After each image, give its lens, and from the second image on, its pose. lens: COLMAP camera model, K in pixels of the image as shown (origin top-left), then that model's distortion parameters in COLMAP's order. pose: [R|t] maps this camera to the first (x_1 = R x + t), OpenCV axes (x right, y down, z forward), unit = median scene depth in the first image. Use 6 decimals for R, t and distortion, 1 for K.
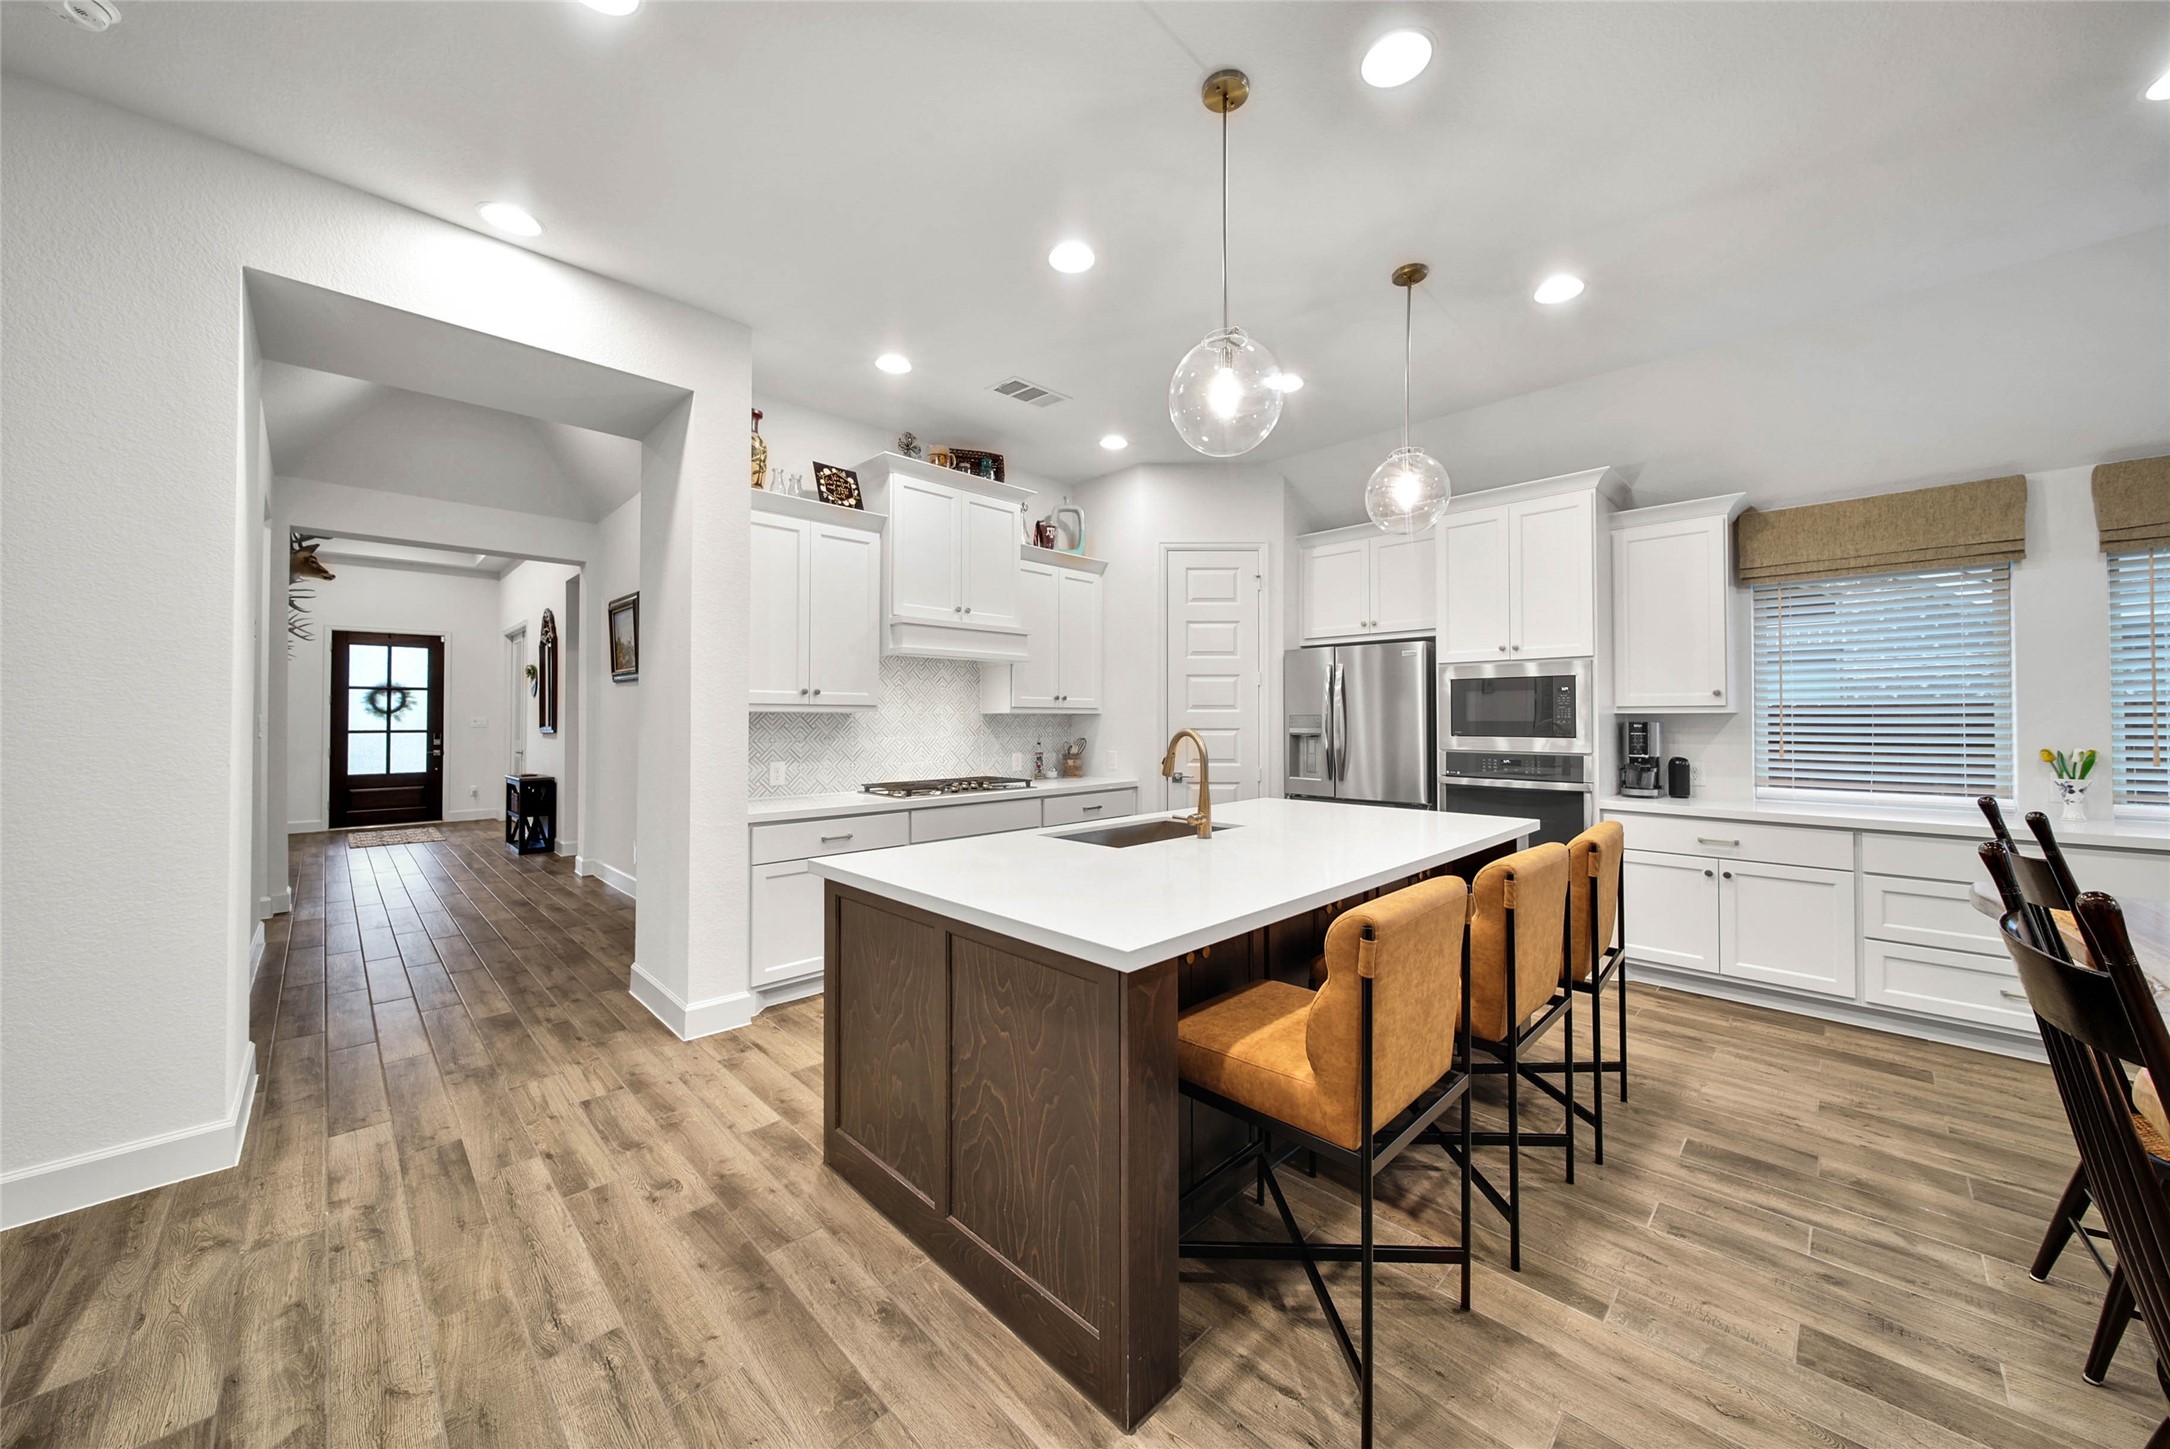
lens RADIAL K [[772.6, 0, 1082.6], [0, 772.6, 709.5], [0, 0, 1]] dist [-0.000958, -0.000823]
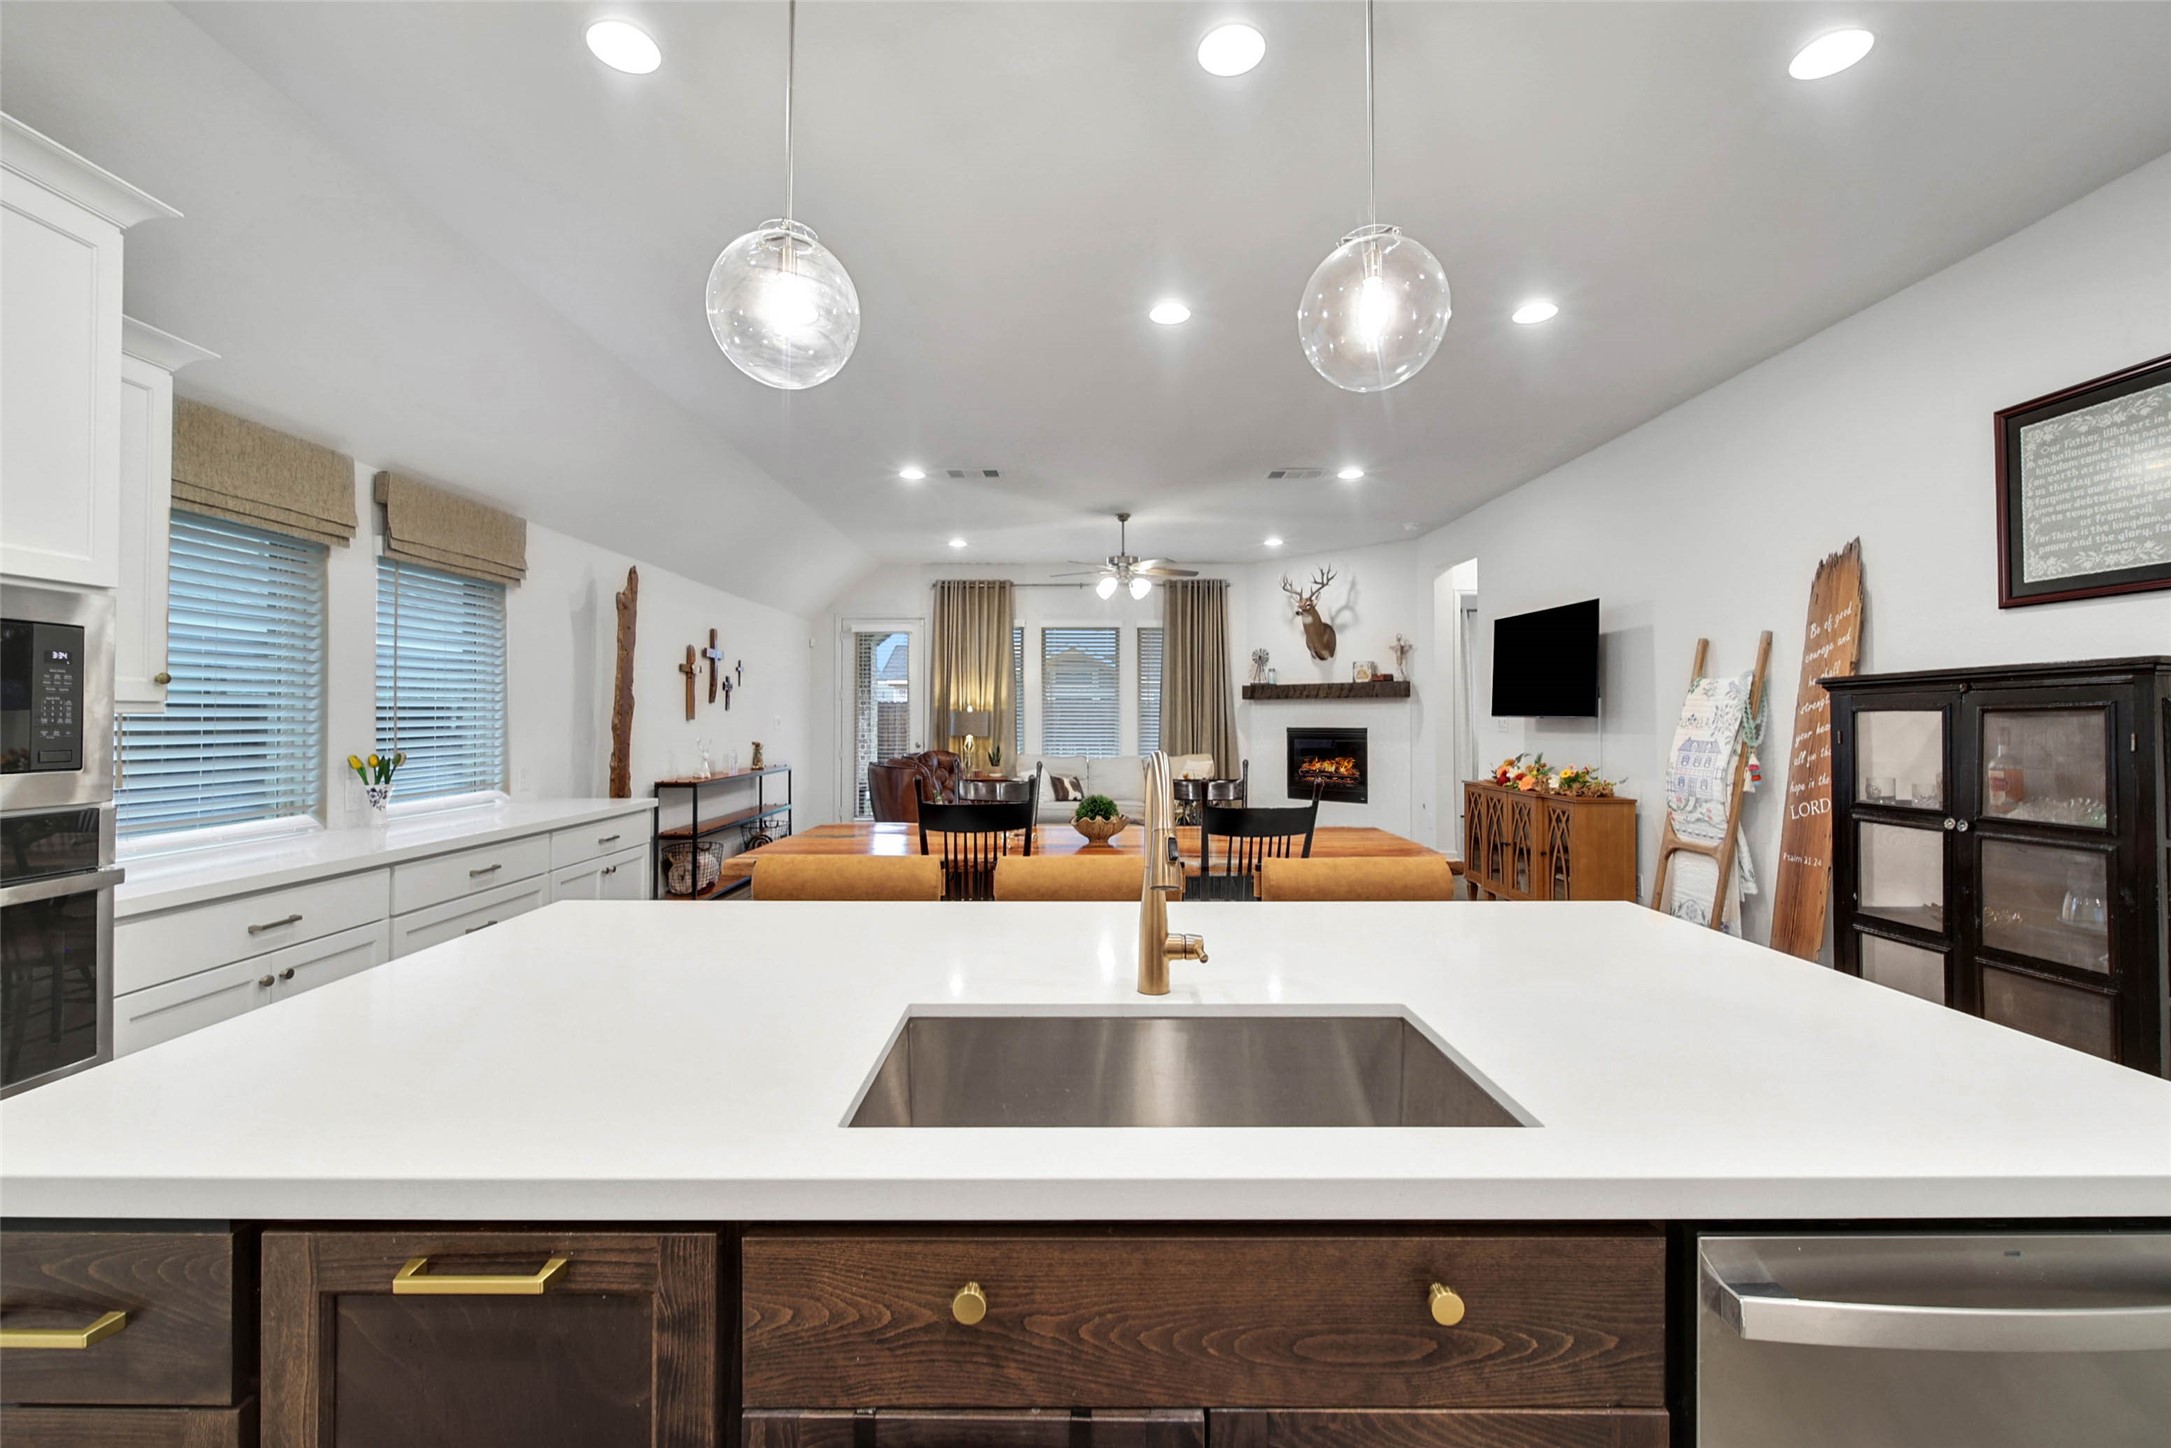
lens RADIAL K [[903.1, 0, 1076.2], [0, 903.1, 708.9], [0, 0, 1]] dist [0.001234, -0.001322]
pose [[-0.713930, 0.008479, 0.700166, -0.099354], [-0.007167, 0.999786, -0.019415, 0.006579], [-0.700180, -0.018879, -0.713716, 0.785110]]
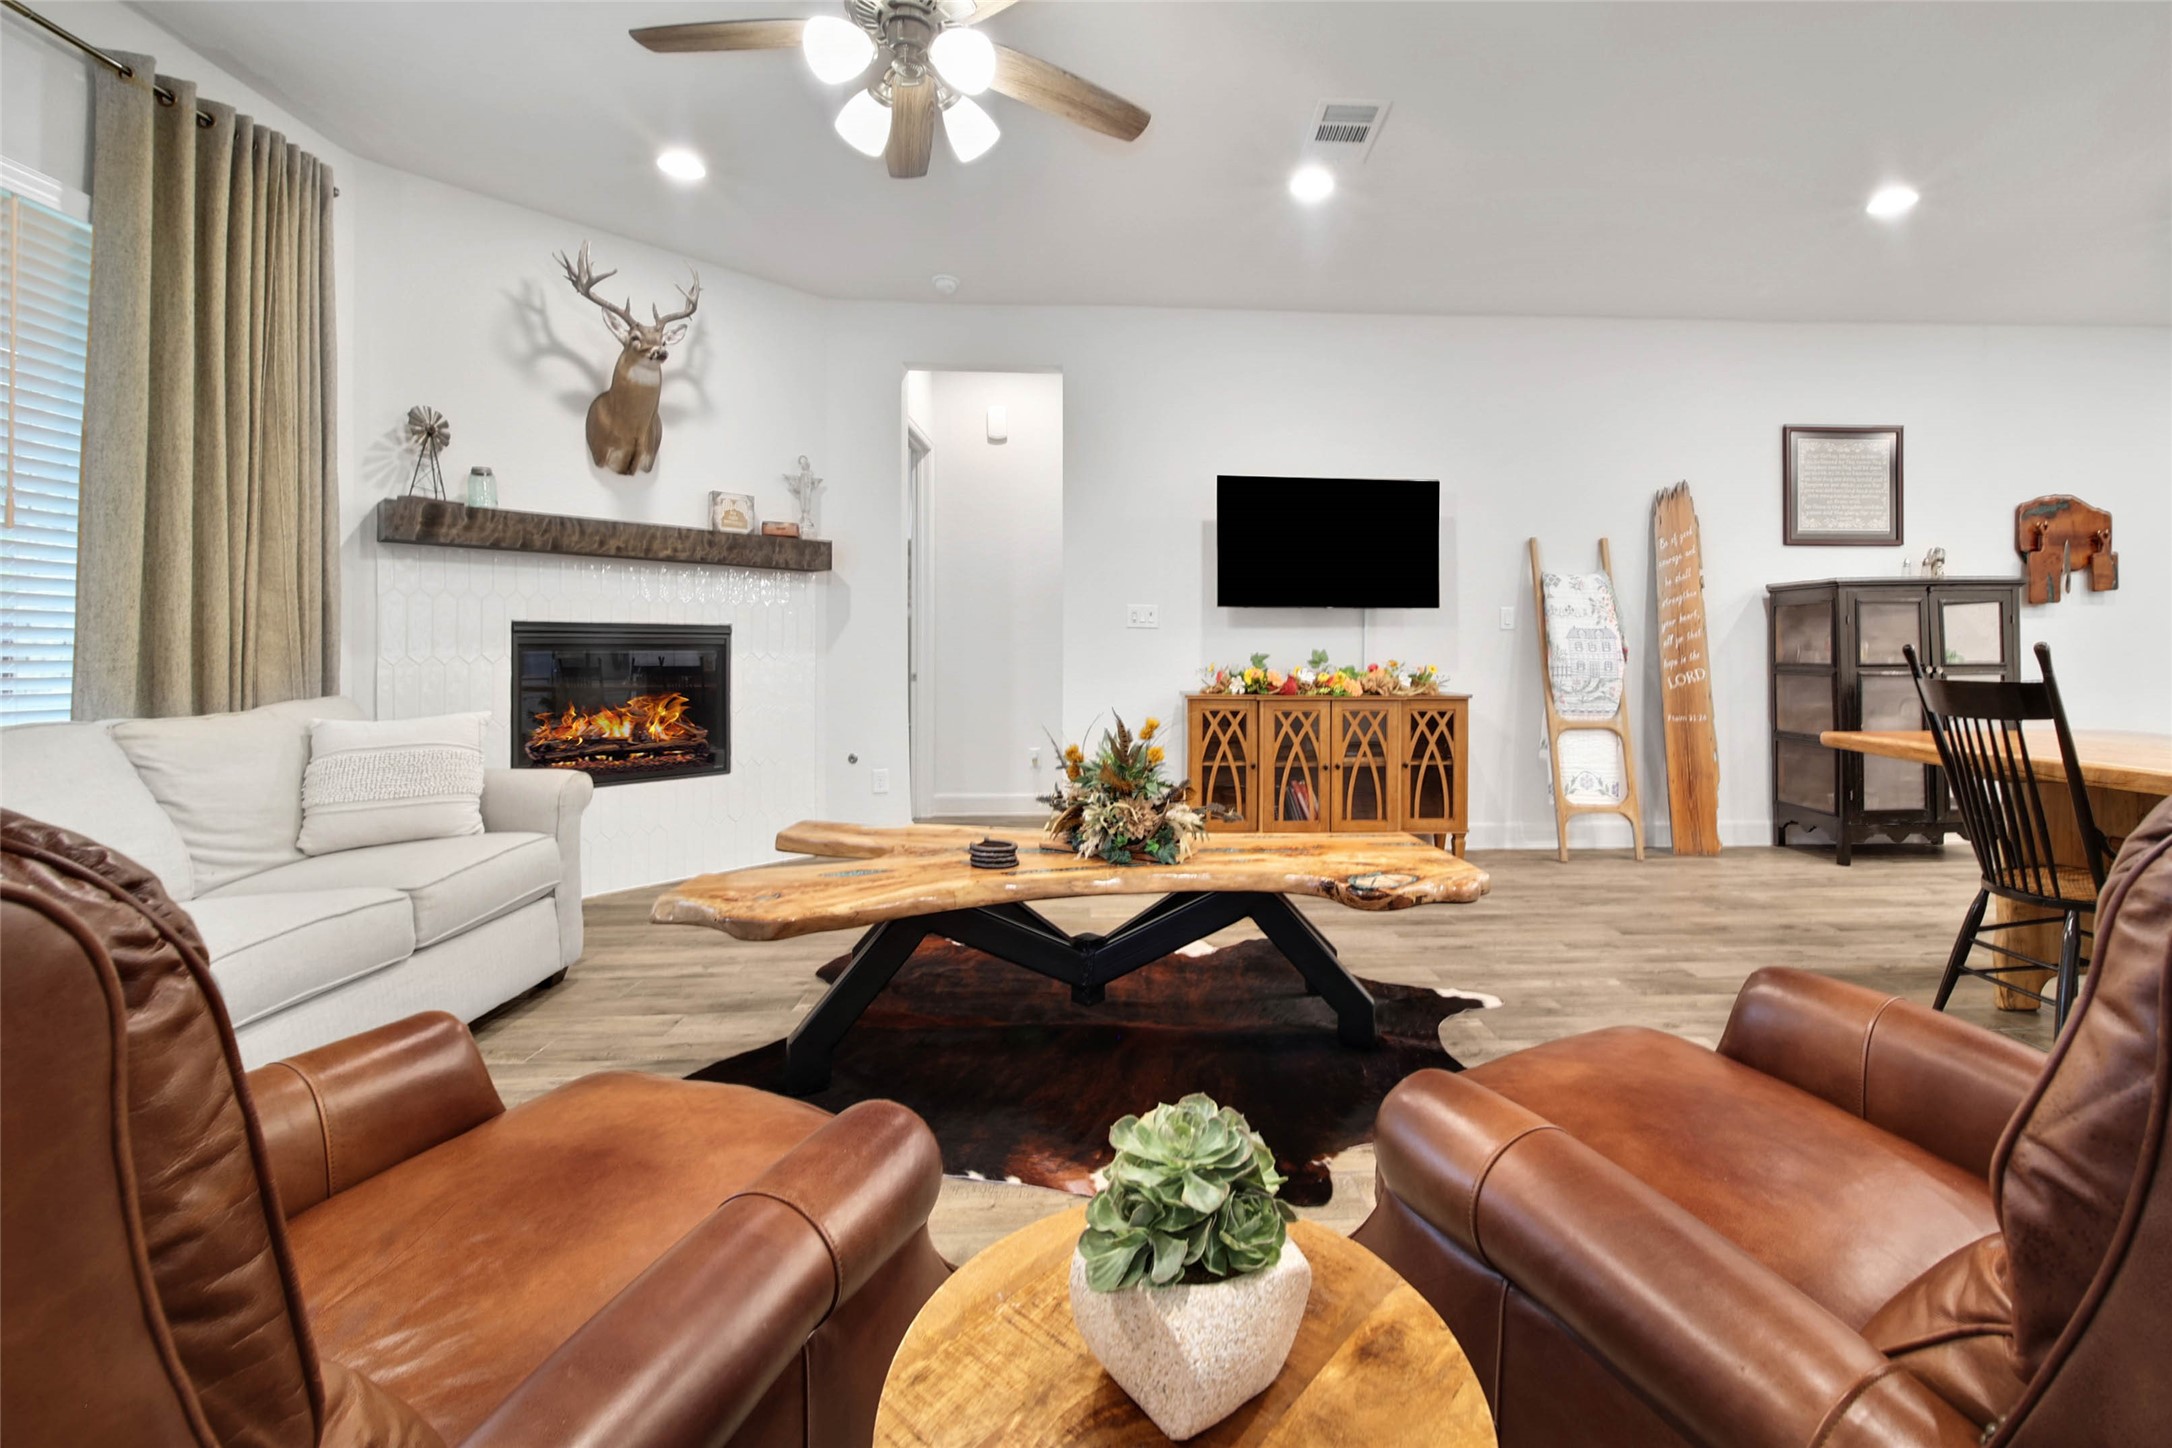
lens RADIAL K [[903.5, 0, 1161.0], [0, 903.5, 642.2], [0, 0, 1]] dist [0.001234, -0.001322]
pose [[-0.660534, -0.004636, -0.750782, 1.175420], [0.010224, 0.999833, -0.015169, 0.041663], [0.750727, -0.017695, -0.660376, 0.007192]]
